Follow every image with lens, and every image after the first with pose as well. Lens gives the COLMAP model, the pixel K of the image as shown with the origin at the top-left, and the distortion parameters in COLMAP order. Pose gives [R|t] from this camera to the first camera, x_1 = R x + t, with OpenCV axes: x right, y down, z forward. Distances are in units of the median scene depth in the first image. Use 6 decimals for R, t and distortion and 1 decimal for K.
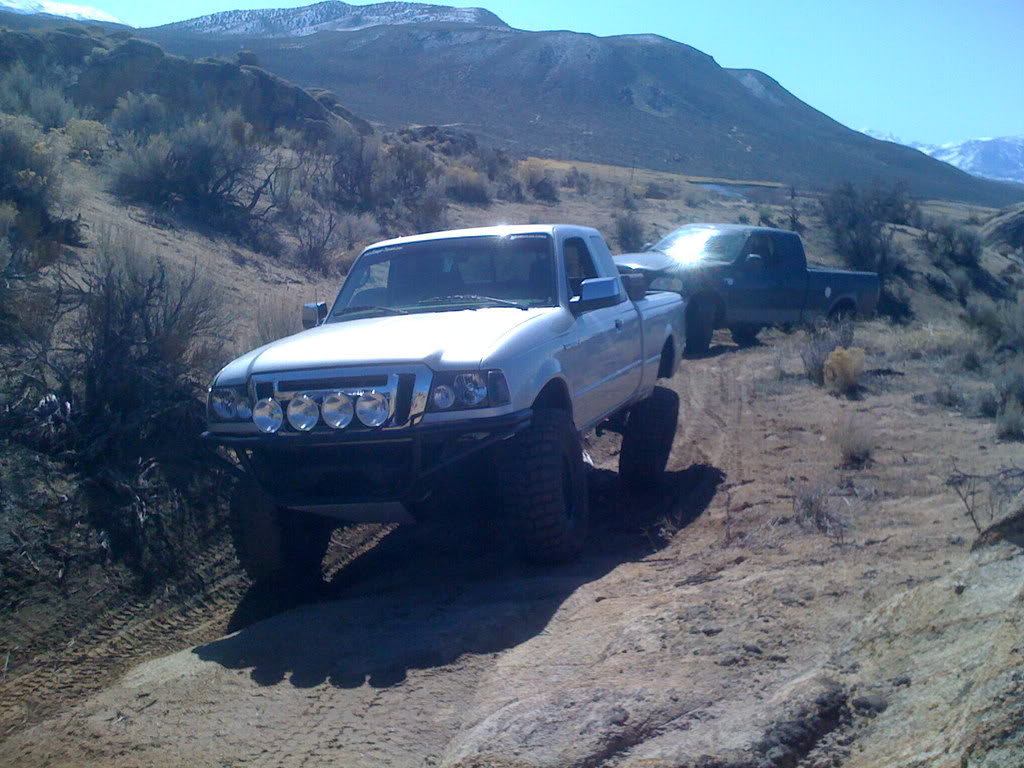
lens RADIAL K [[1224.3, 0, 481.1], [0, 1224.3, 312.9], [0, 0, 1]] dist [0.219853, -0.599734]
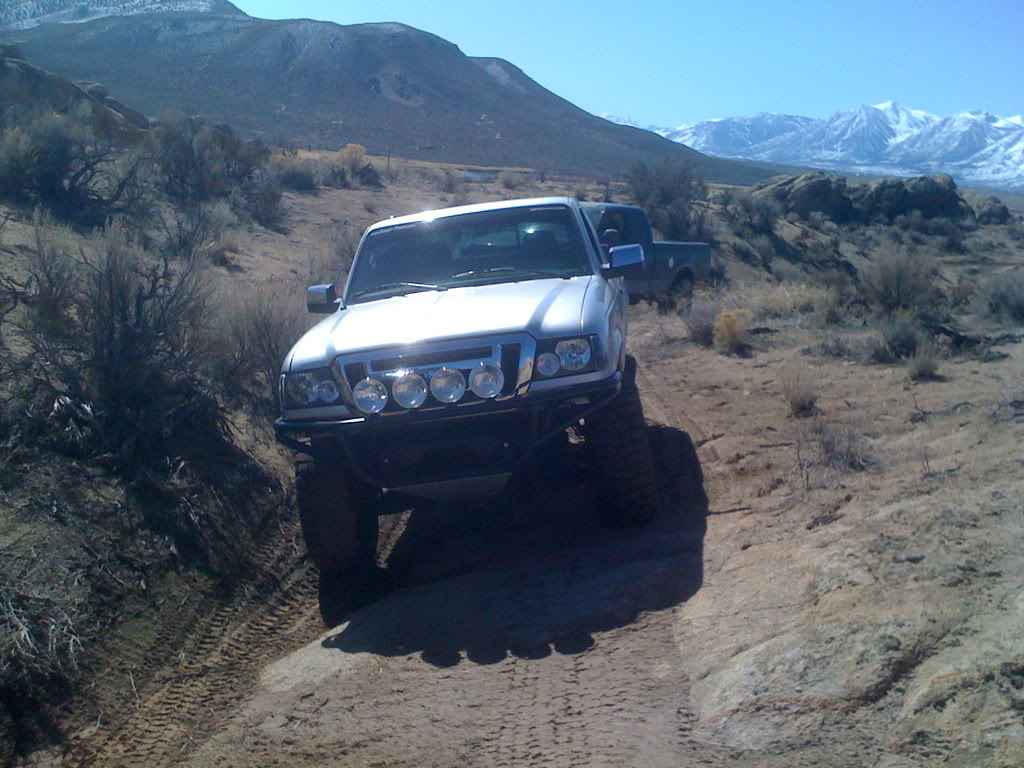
lens RADIAL K [[1224.3, 0, 481.1], [0, 1224.3, 312.9], [0, 0, 1]] dist [0.219853, -0.599734]
pose [[0.969851, -0.057602, 0.236791, -0.318161], [0.056274, 0.998339, 0.012371, 0.010679], [-0.237110, 0.001327, 0.971482, 0.044352]]
